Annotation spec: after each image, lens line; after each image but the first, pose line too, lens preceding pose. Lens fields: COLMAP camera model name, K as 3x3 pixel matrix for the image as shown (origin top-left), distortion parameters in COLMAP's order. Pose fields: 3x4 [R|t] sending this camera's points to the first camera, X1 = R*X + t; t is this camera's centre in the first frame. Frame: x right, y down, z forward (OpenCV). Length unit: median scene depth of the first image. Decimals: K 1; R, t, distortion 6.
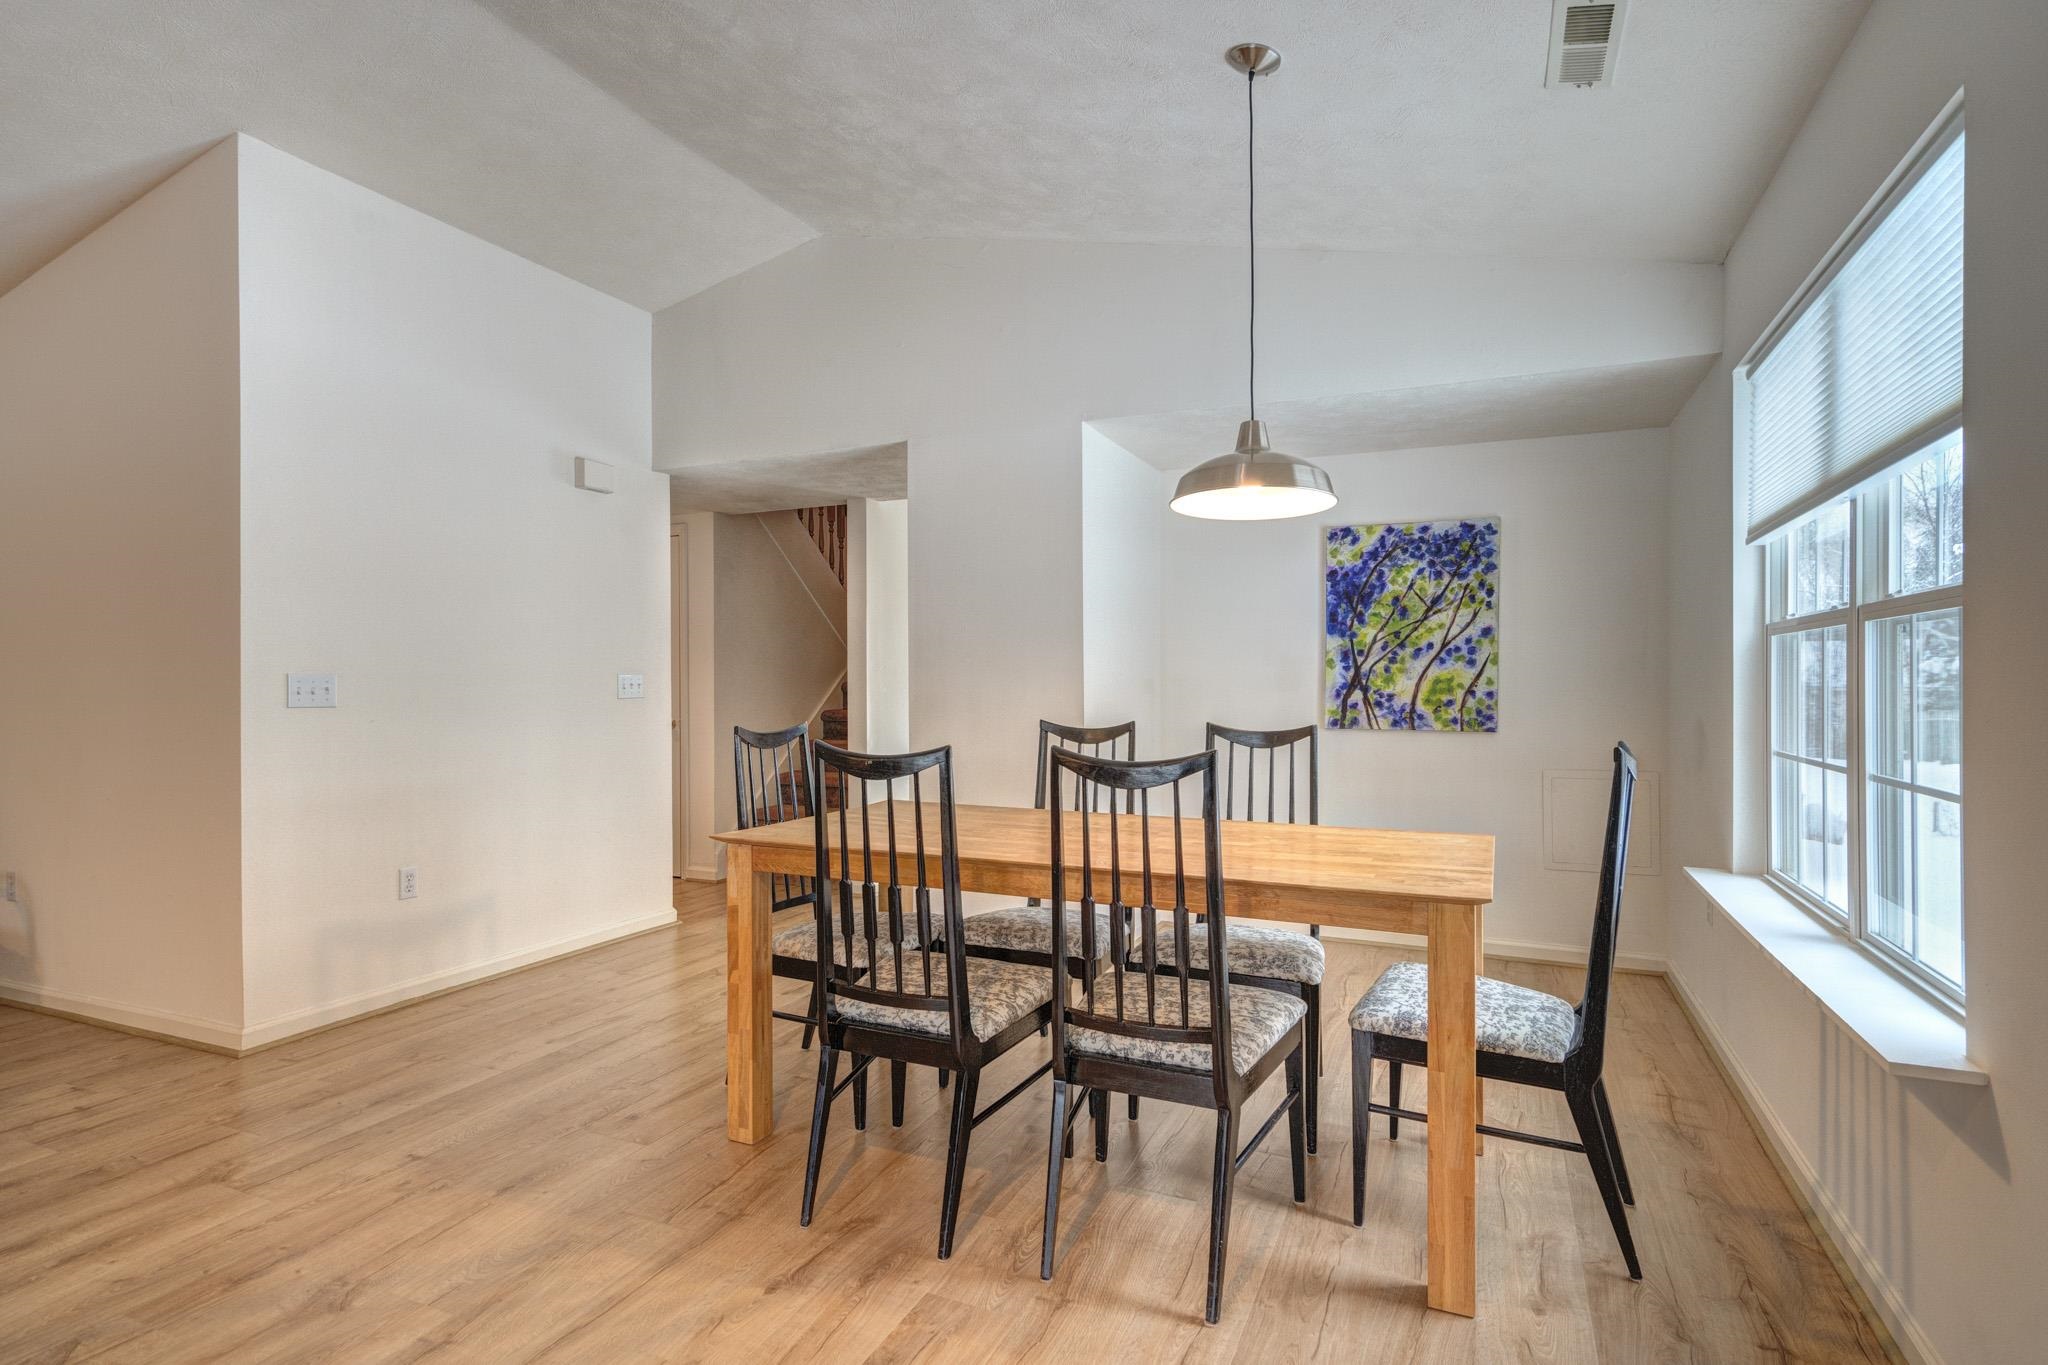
lens RADIAL K [[1065.2, 0, 1100.8], [0, 1065.2, 682.8], [0, 0, 1]] dist [-0.001643, -0.000167]
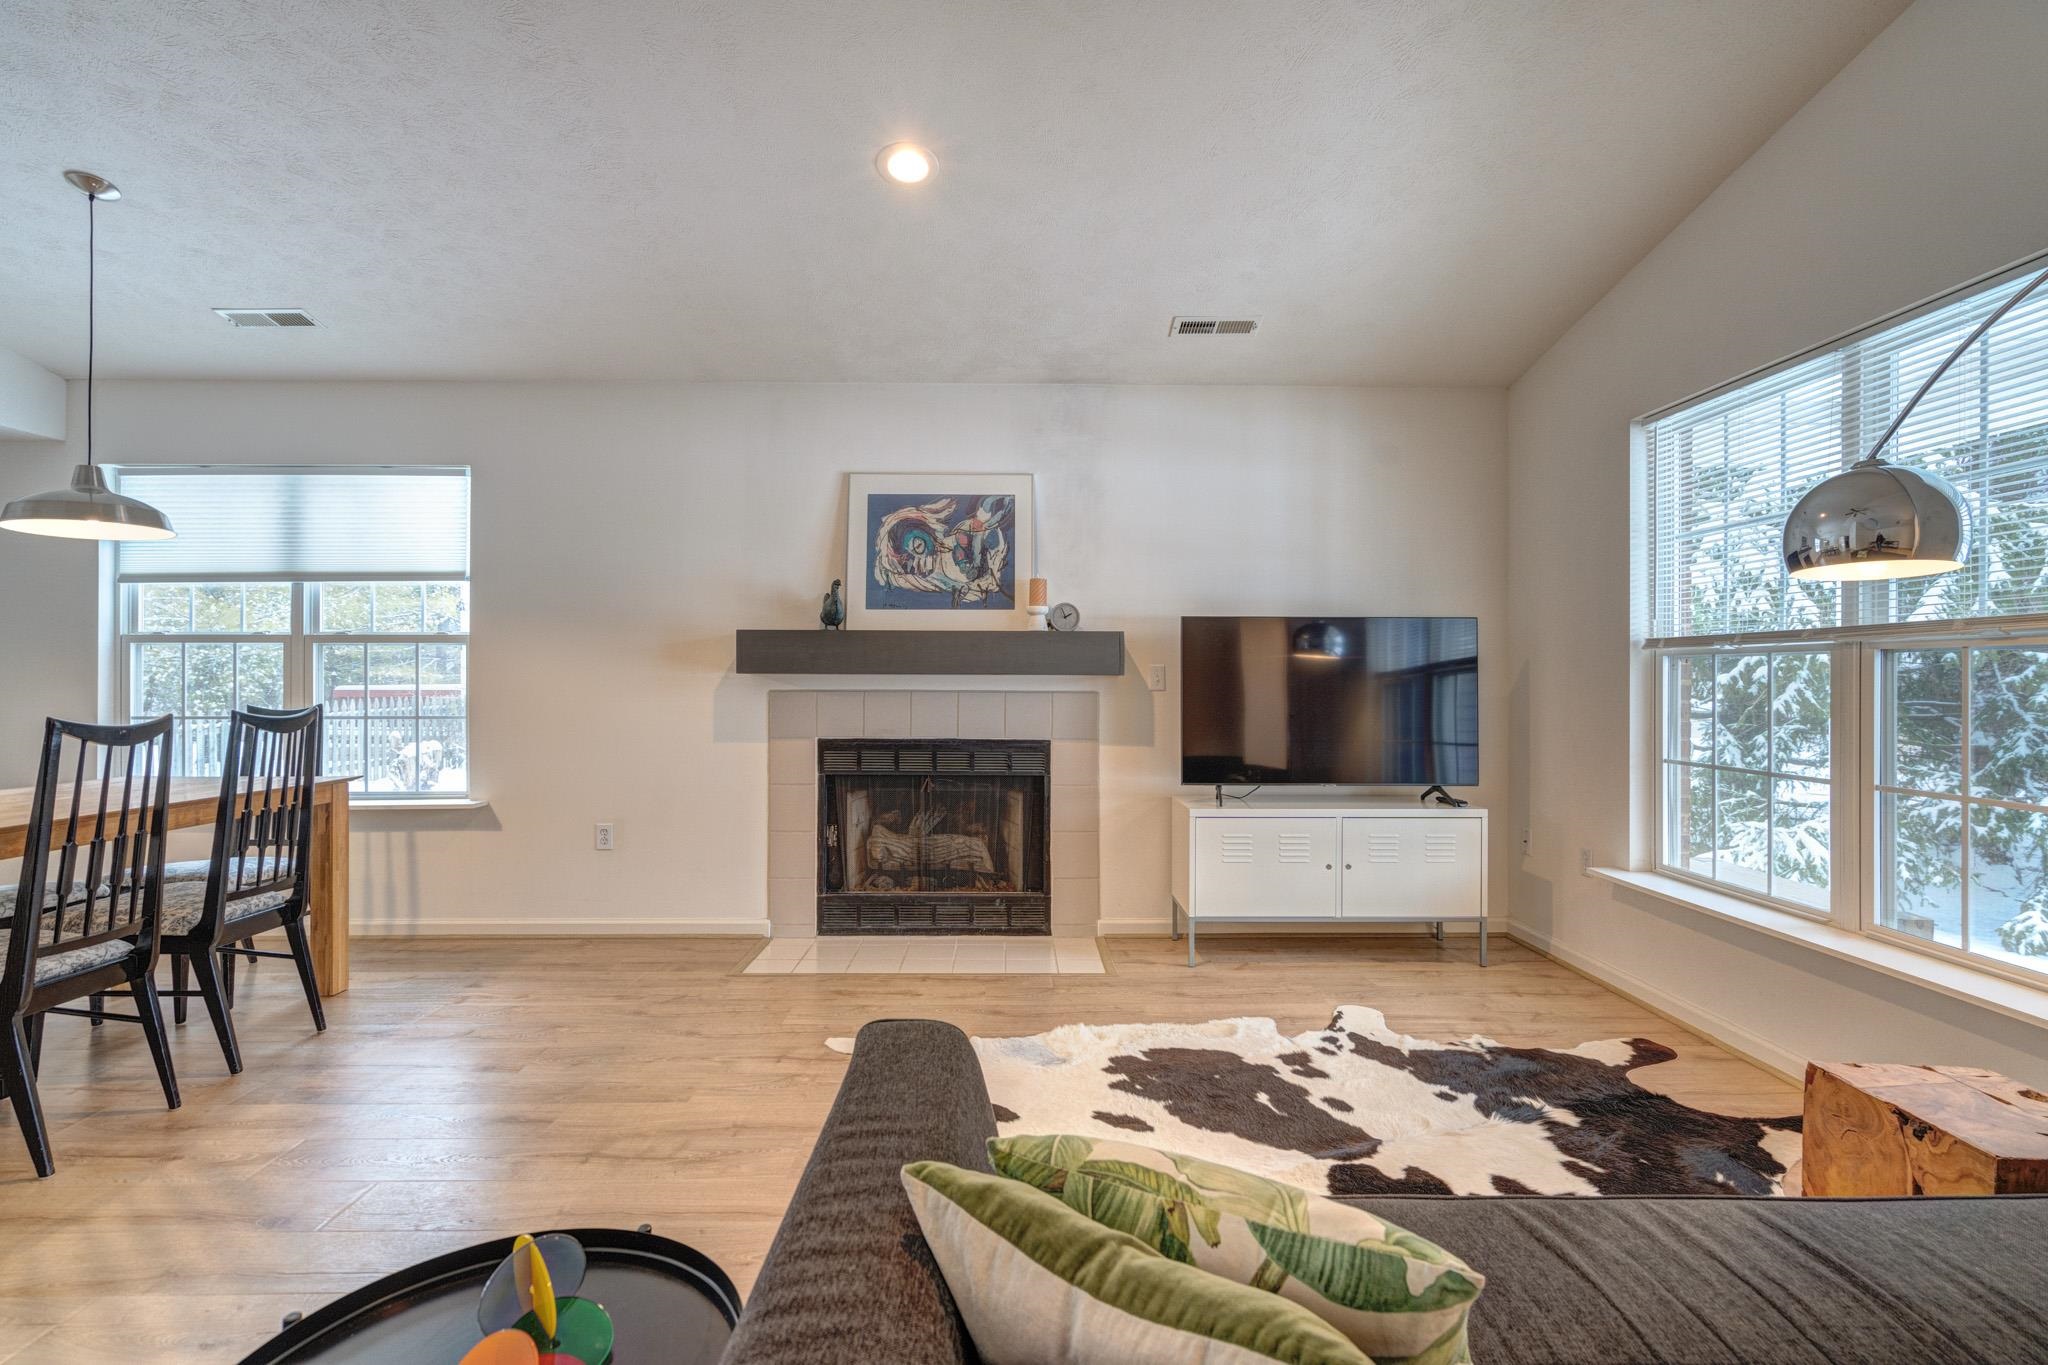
lens RADIAL K [[921.6, 0, 1014.4], [0, 921.6, 678.2], [0, 0, 1]] dist [-0.001366, 0.000755]
pose [[-0.417044, 0.004778, 0.908874, -0.777120], [0.006354, 0.999977, -0.002341, 0.013470], [-0.908864, 0.004799, -0.417065, 0.262745]]
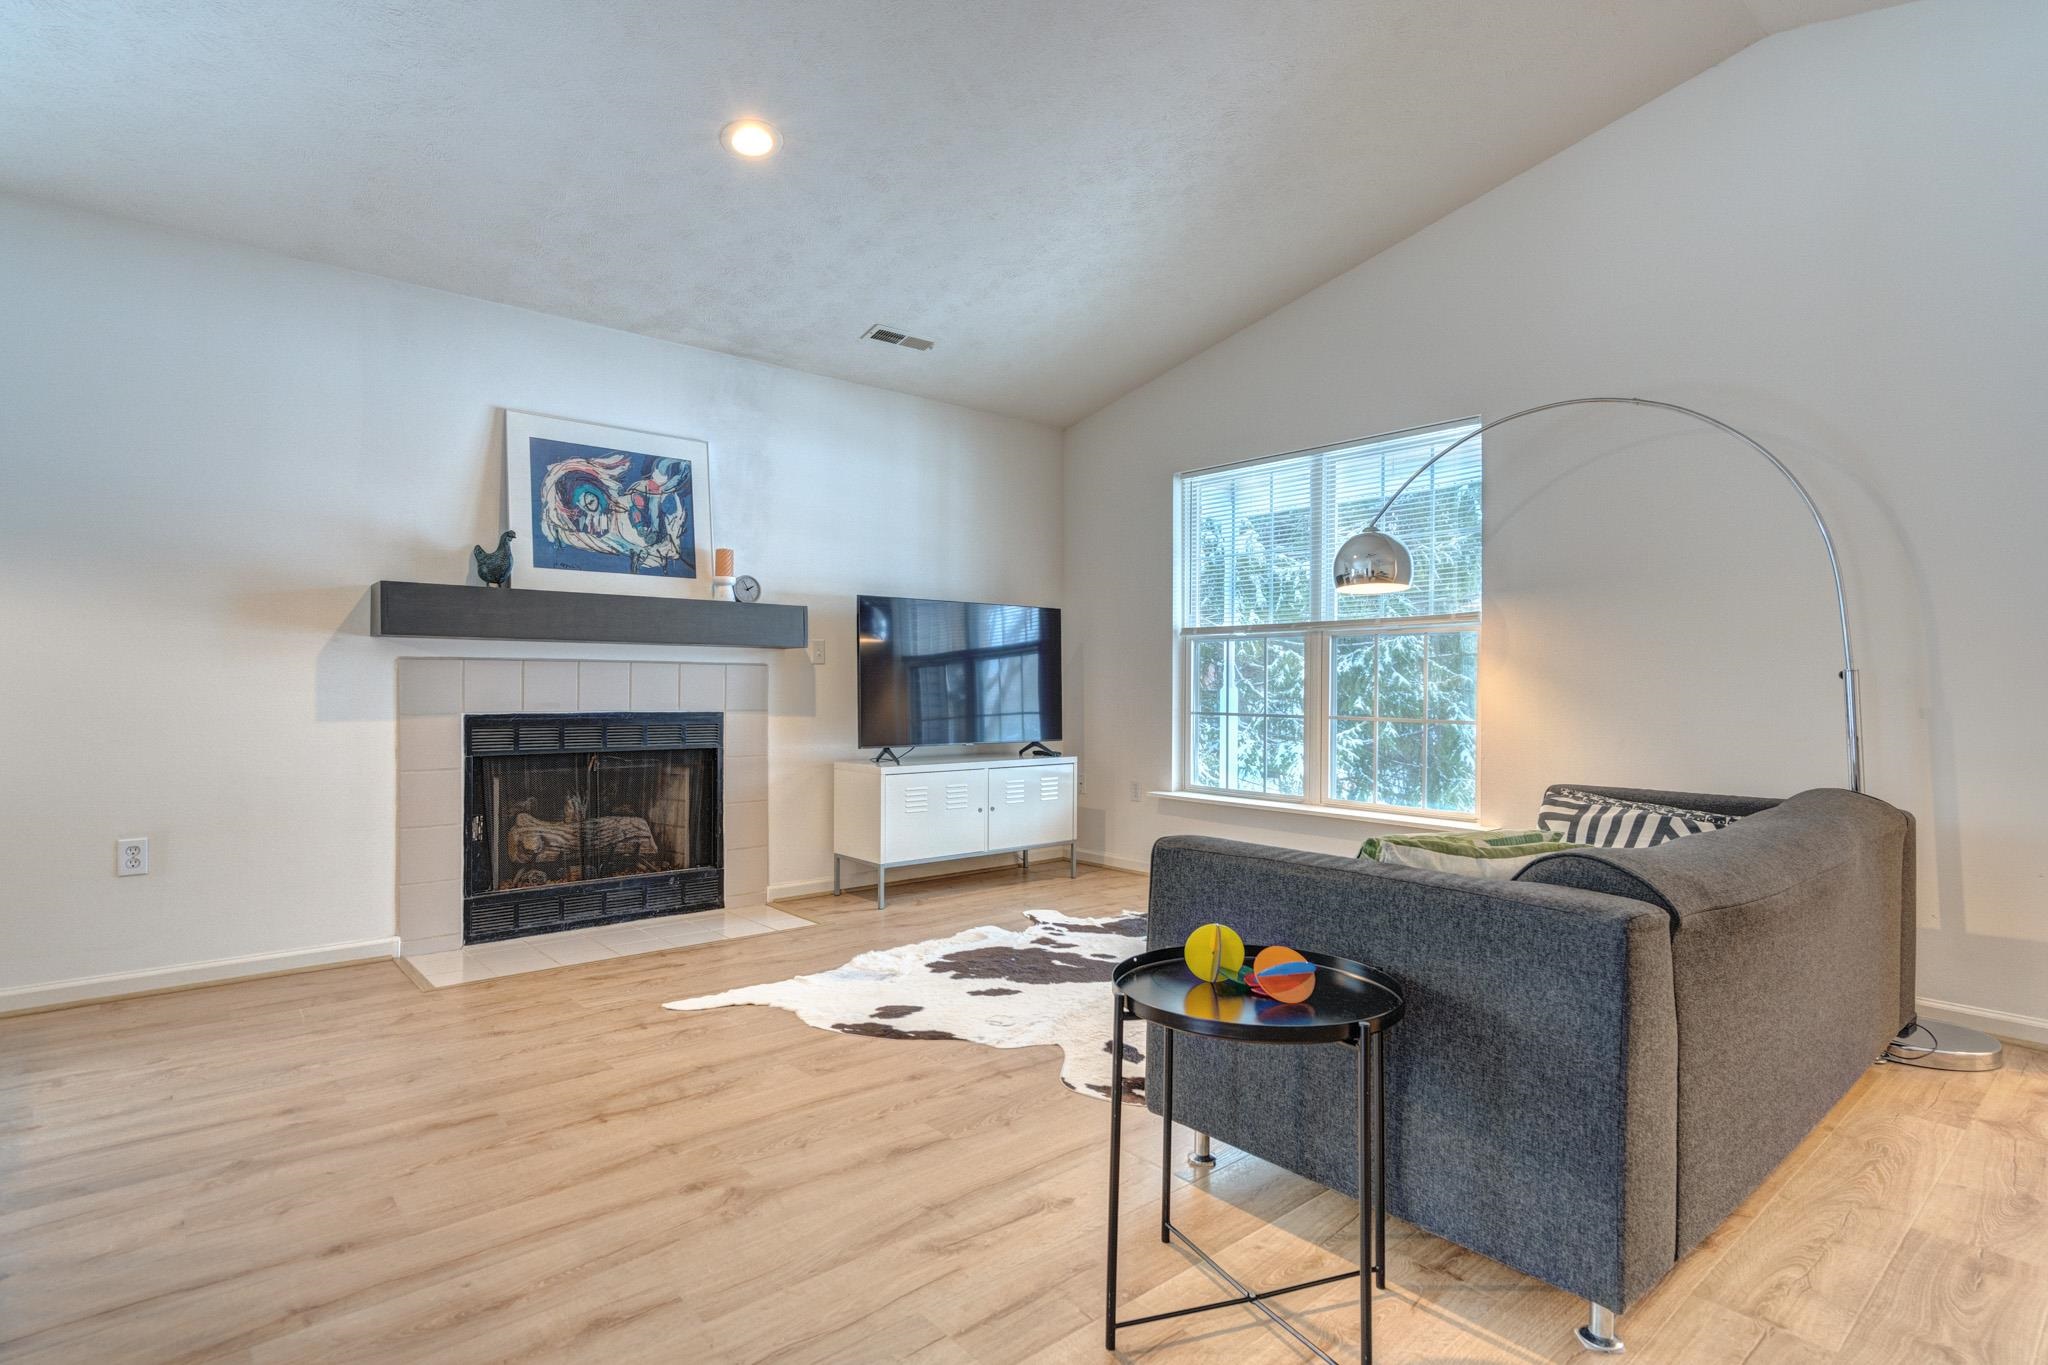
lens RADIAL K [[1013.6, 0, 1013.7], [0, 1013.6, 686.1], [0, 0, 1]] dist [0.006652, 0.000764]
pose [[-0.897071, -0.002412, 0.441879, -0.654087], [0.001573, 0.999961, 0.008652, 0.040284], [-0.441883, 0.008457, -0.897033, 0.642447]]
